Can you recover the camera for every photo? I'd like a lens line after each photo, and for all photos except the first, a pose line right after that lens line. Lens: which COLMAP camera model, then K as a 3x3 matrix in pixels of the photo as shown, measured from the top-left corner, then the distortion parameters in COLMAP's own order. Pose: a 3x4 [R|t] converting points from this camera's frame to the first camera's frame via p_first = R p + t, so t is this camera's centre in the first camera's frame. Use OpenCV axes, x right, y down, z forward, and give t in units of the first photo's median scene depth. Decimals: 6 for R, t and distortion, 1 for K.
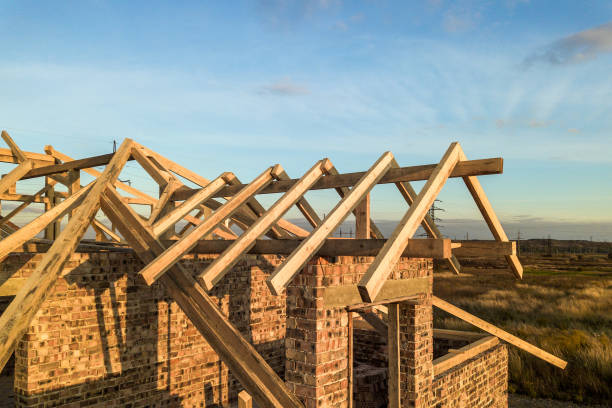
lens RADIAL K [[495.4, 0, 311.4], [0, 495.4, 249.2], [0, 0, 1]] dist [-0.000638, -0.004030]
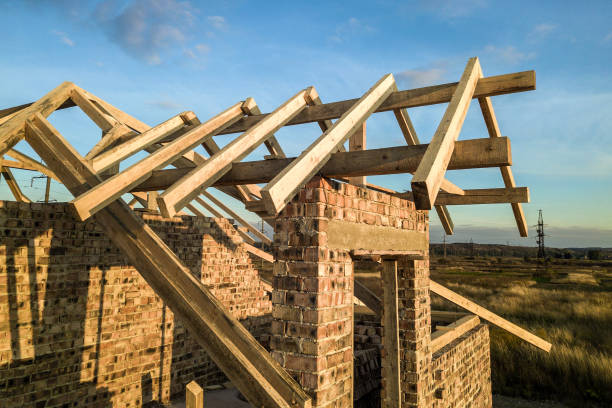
lens RADIAL K [[475.8, 0, 303.6], [0, 475.8, 187.2], [0, 0, 1]] dist [-0.012882, 0.021243]
pose [[0.992793, 0.027299, 0.116691, -0.056635], [-0.011026, 0.990387, -0.137886, 0.076785], [-0.119333, 0.135606, 0.983550, 0.172473]]
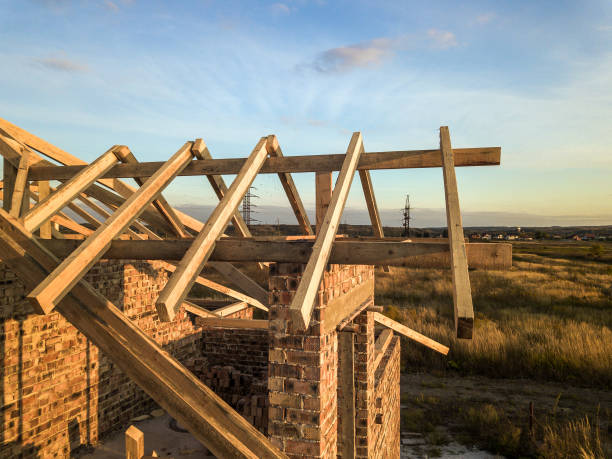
lens RADIAL K [[474.6, 0, 305.9], [0, 474.6, 237.9], [0, 0, 1]] dist [-0.000361, -0.001436]
pose [[0.928487, -0.006158, 0.371313, -0.159251], [0.002359, 0.999940, 0.010684, -0.020020], [-0.371356, -0.009044, 0.928446, 0.204916]]
